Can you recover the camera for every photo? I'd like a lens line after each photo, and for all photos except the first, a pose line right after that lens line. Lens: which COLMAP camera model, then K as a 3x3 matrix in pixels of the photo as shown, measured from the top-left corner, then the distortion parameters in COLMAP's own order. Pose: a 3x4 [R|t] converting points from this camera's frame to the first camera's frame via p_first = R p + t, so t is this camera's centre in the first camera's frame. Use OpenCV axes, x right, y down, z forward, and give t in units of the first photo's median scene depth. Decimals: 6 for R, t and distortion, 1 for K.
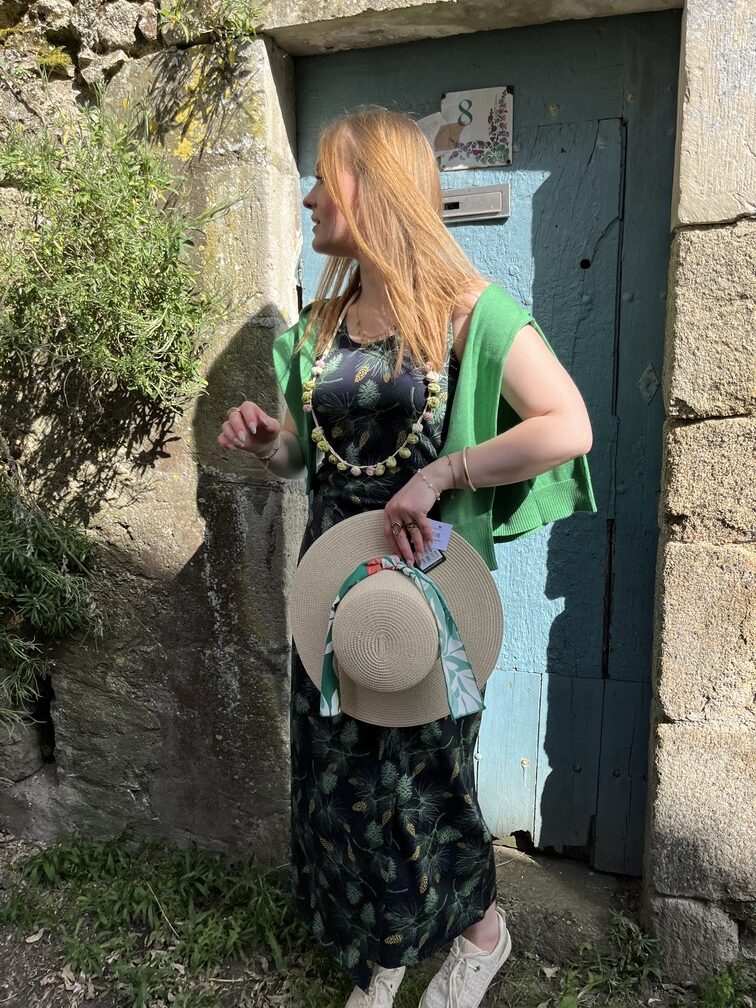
lens RADIAL K [[766.8, 0, 372.6], [0, 766.8, 501.2], [0, 0, 1]] dist [0.068596, -0.100045]
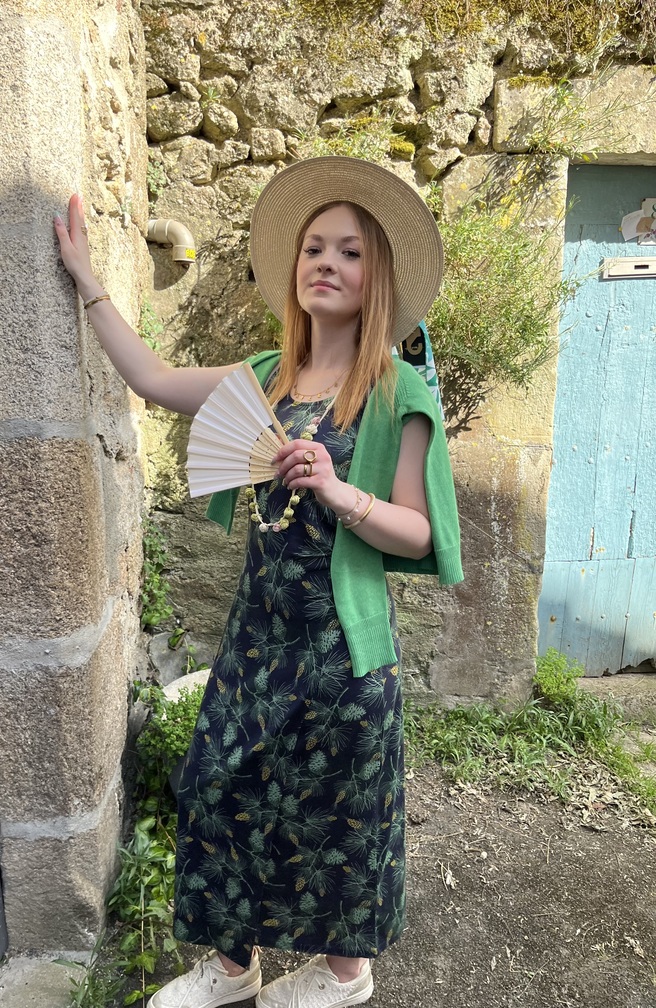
lens RADIAL K [[766.0, 0, 274.5], [0, 766.0, 505.8], [0, 0, 1]] dist [0.050374, -0.082712]
pose [[0.930543, -0.068039, 0.359807, -1.206663], [0.058811, 0.997600, 0.036546, 0.010034], [-0.361430, -0.012847, 0.932311, -0.223525]]
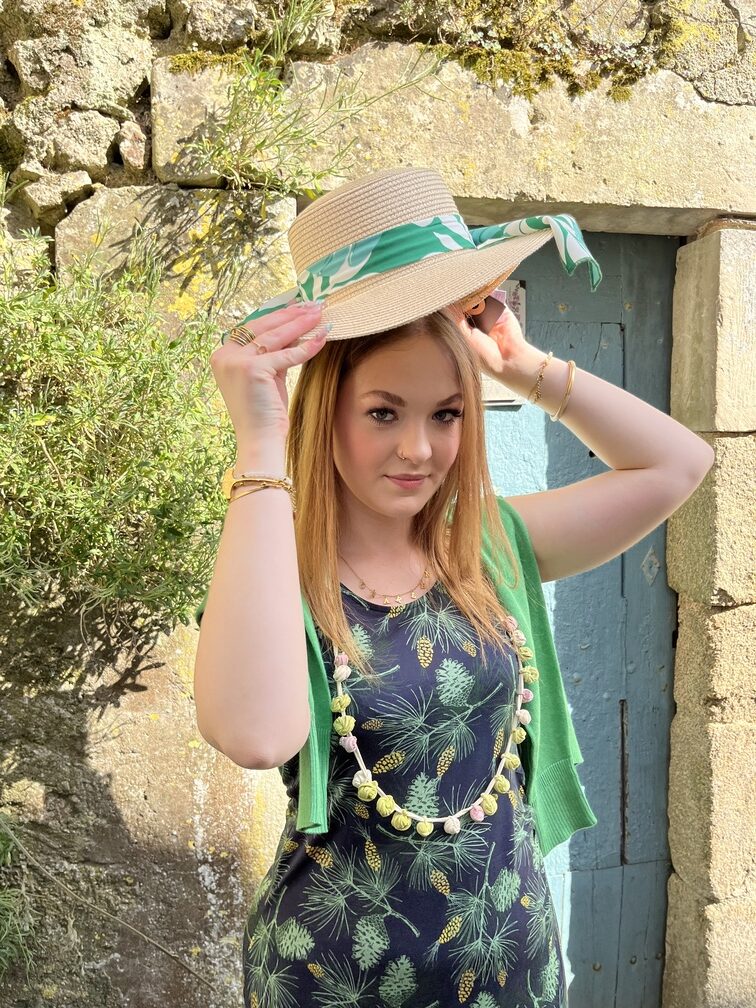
lens RADIAL K [[766.8, 0, 382.9], [0, 766.8, 498.6], [0, 0, 1]] dist [0.068596, -0.100045]
pose [[0.884067, -0.018505, 0.466994, -0.432385], [0.080704, 0.990250, -0.113542, -0.146567], [-0.460340, 0.138066, 0.876941, 0.228008]]
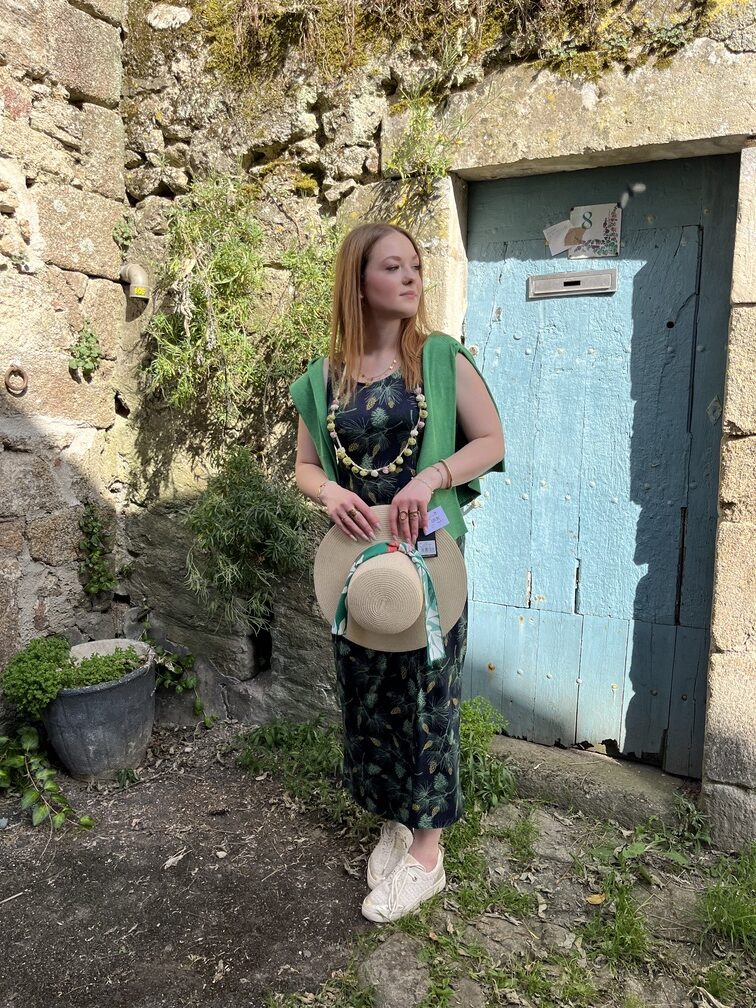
lens RADIAL K [[766.8, 0, 374.2], [0, 766.8, 498.8], [0, 0, 1]] dist [0.068596, -0.100045]
pose [[0.987893, 0.043106, -0.149029, -0.034095], [-0.047137, 0.998609, -0.023625, 0.067320], [0.147803, 0.030364, 0.988551, -0.450841]]
